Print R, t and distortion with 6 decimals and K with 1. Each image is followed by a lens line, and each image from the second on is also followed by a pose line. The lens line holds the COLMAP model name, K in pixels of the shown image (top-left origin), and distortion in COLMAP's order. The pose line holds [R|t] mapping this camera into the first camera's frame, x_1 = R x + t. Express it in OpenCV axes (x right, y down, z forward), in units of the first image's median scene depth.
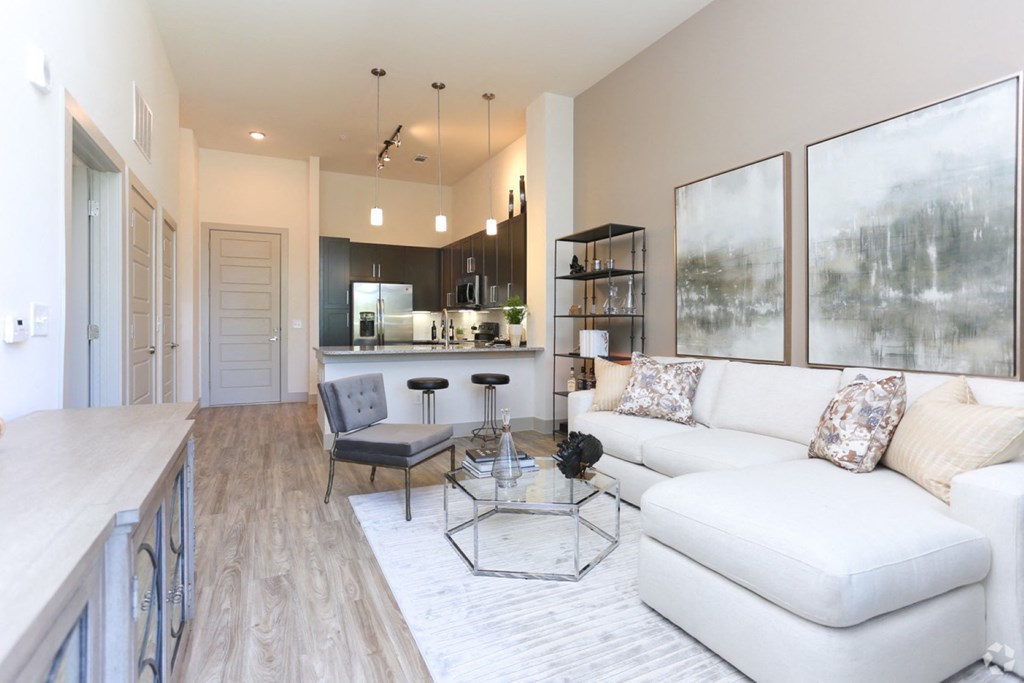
lens RADIAL K [[500.2, 0, 507.5], [0, 500.2, 339.9], [0, 0, 1]] dist [-0.001742, 0.000184]
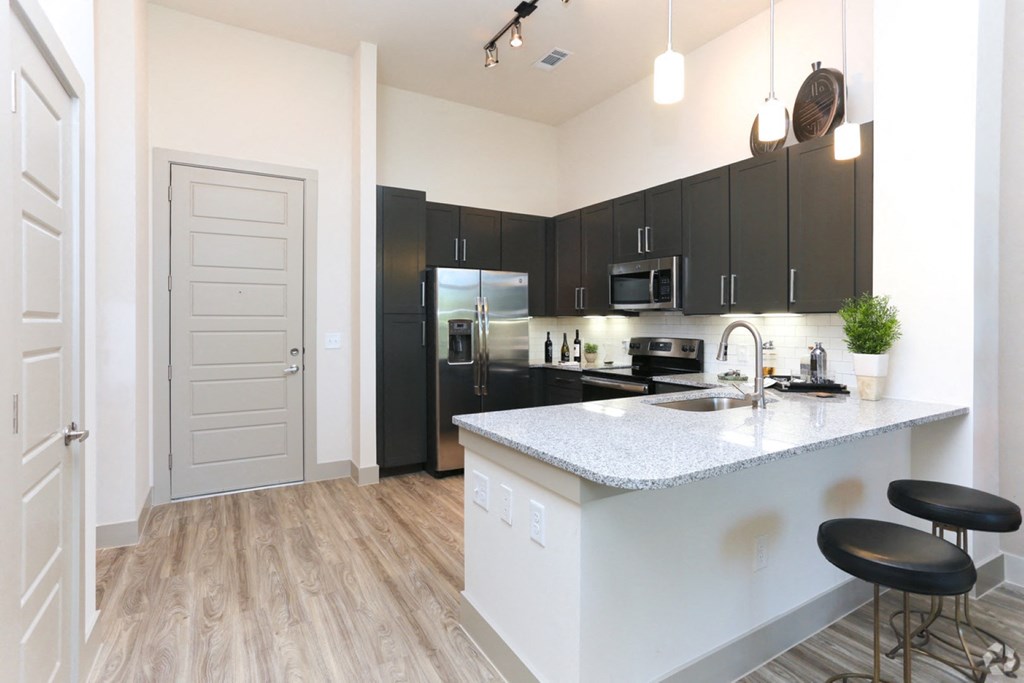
lens RADIAL K [[500.2, 0, 517.3], [0, 500.2, 331.9], [0, 0, 1]] dist [-0.001742, 0.000184]
pose [[0.993446, -0.006512, 0.114114, -0.674430], [0.007267, 0.999954, -0.006204, -0.091127], [-0.114069, 0.006993, 0.993448, 1.007689]]
